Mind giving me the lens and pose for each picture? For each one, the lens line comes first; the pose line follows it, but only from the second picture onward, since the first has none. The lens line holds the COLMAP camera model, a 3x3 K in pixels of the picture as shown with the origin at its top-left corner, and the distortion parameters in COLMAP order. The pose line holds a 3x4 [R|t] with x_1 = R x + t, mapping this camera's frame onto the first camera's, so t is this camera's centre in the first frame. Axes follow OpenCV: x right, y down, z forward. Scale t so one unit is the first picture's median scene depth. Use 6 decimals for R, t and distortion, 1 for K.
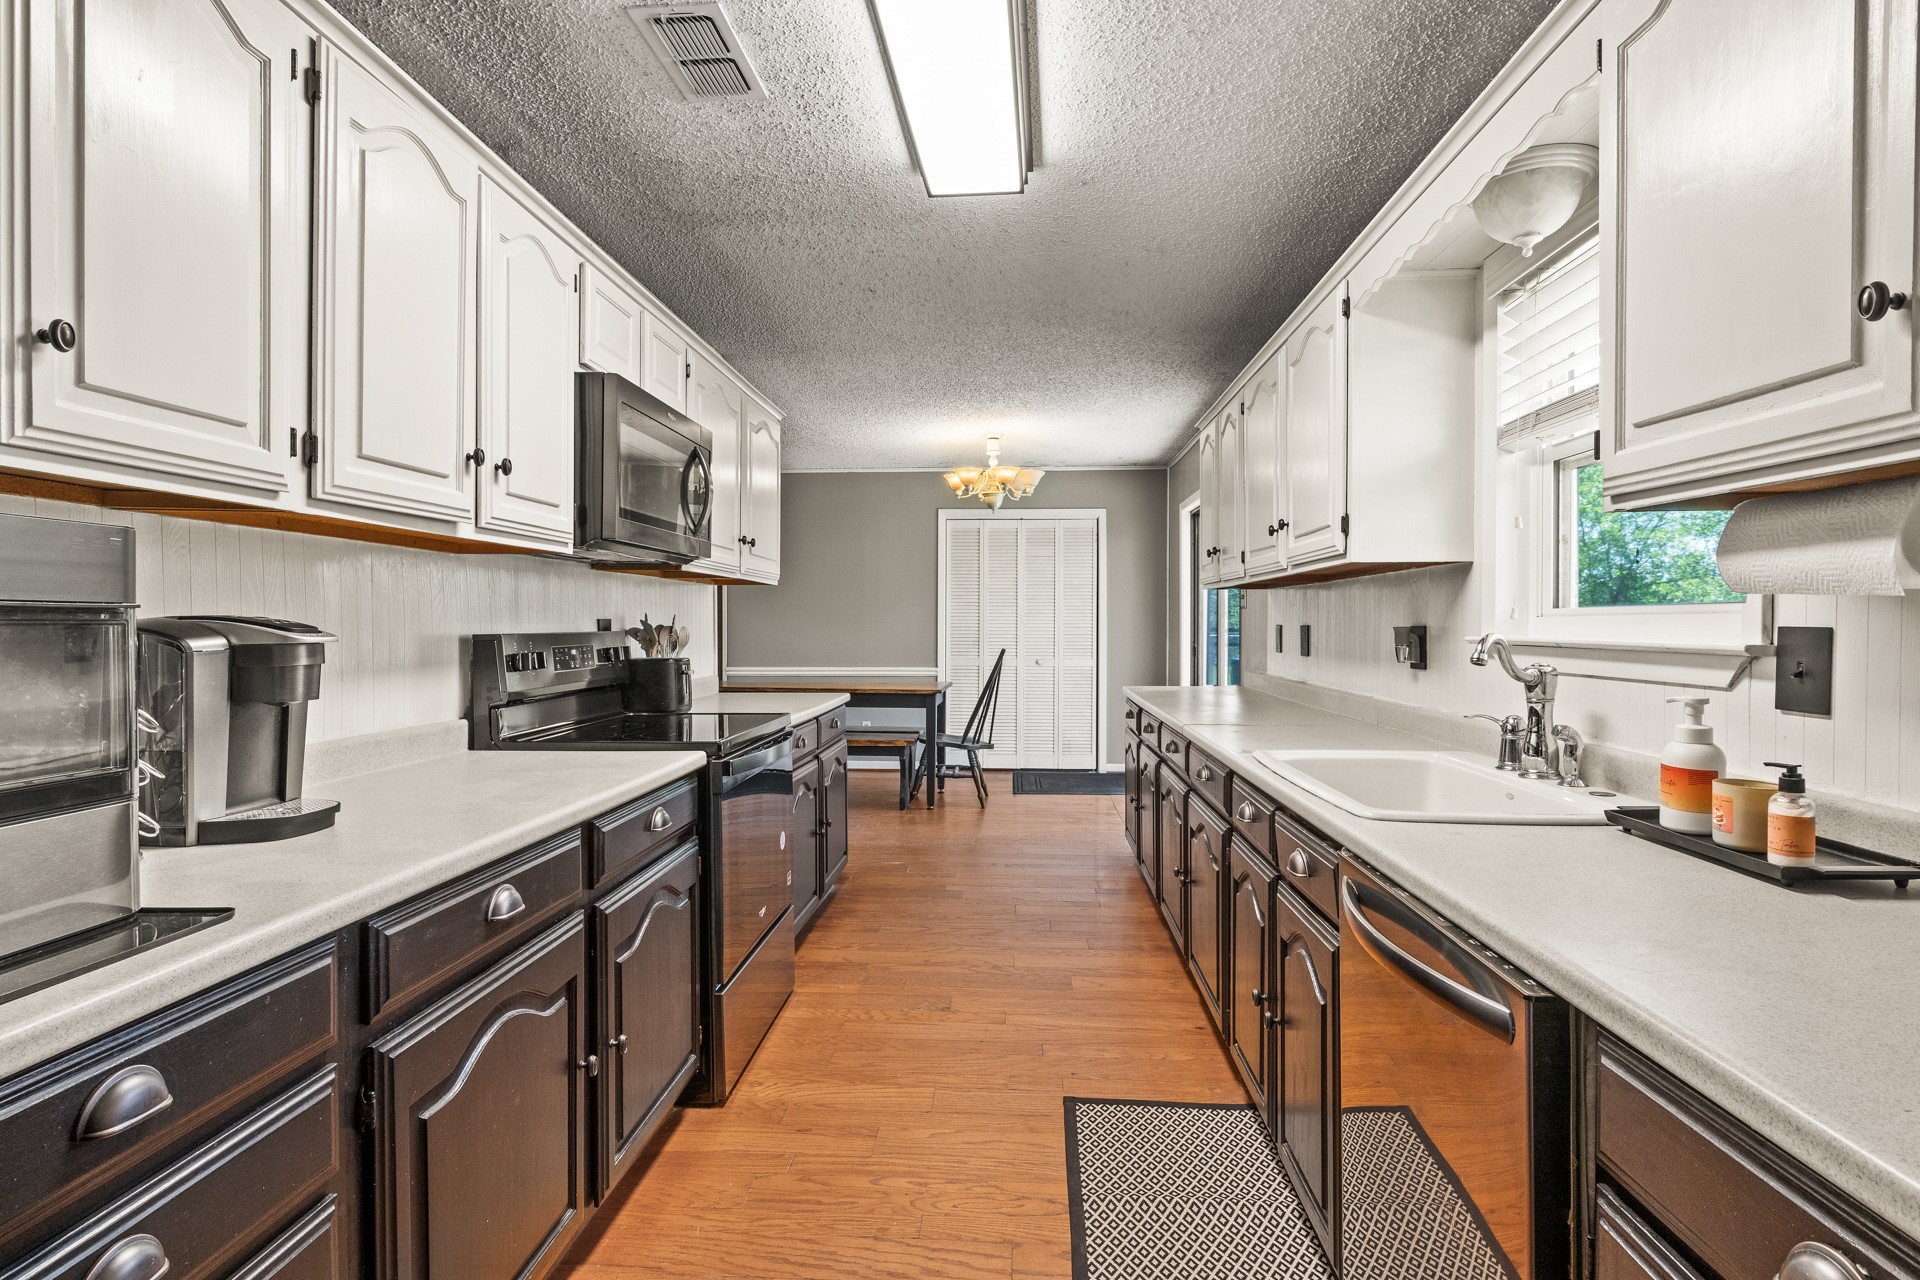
lens RADIAL K [[959.1, 0, 963.3], [0, 959.1, 624.8], [0, 0, 1]] dist [0.005457, 0.001068]
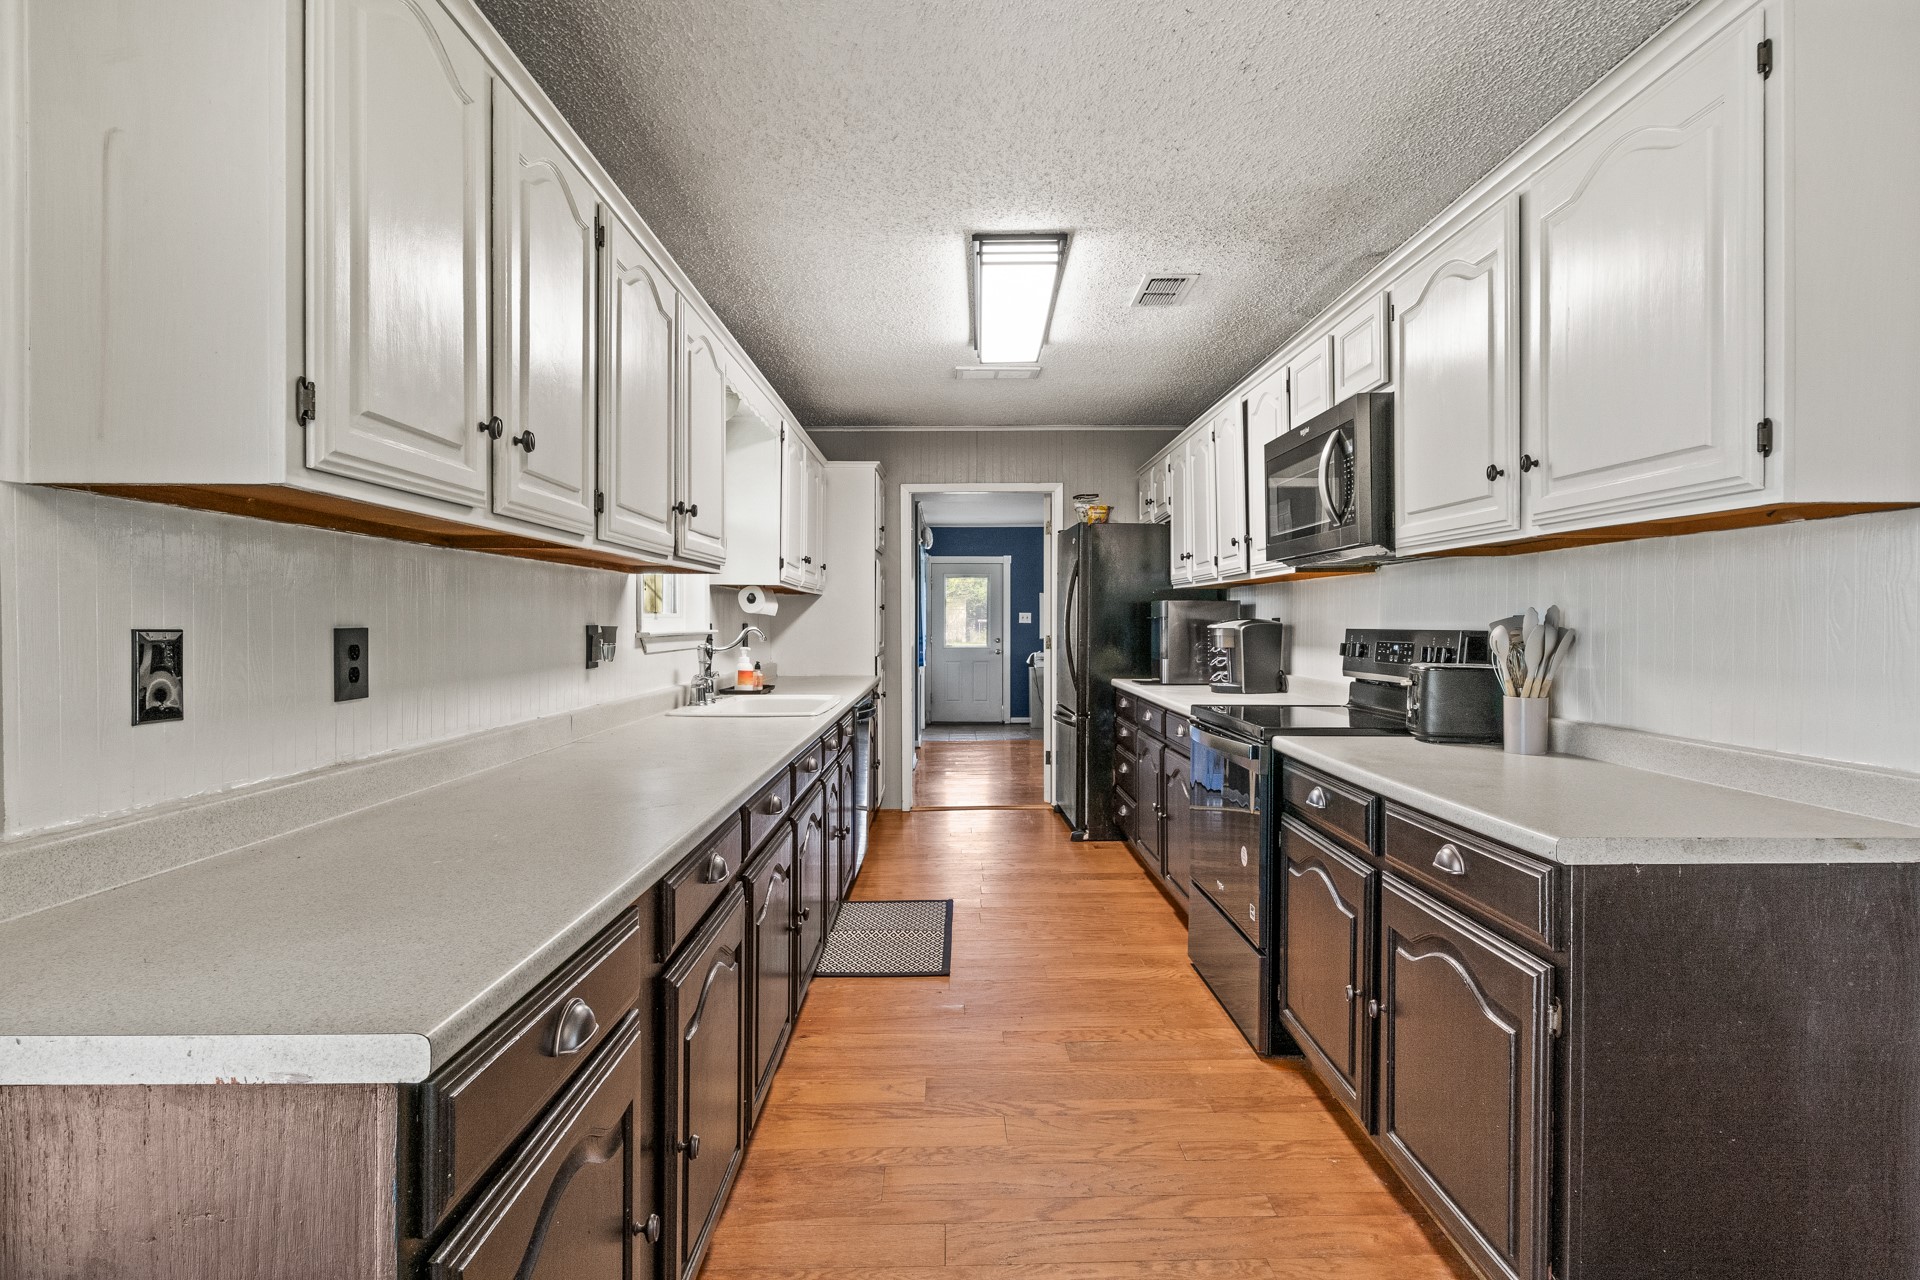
lens RADIAL K [[959.1, 0, 963.3], [0, 959.1, 624.8], [0, 0, 1]] dist [0.005457, 0.001068]
pose [[-0.997176, 0.002503, -0.075058, 0.159403], [0.002278, 0.999993, 0.003080, -0.001443], [0.075065, 0.002901, -0.997174, 2.012822]]
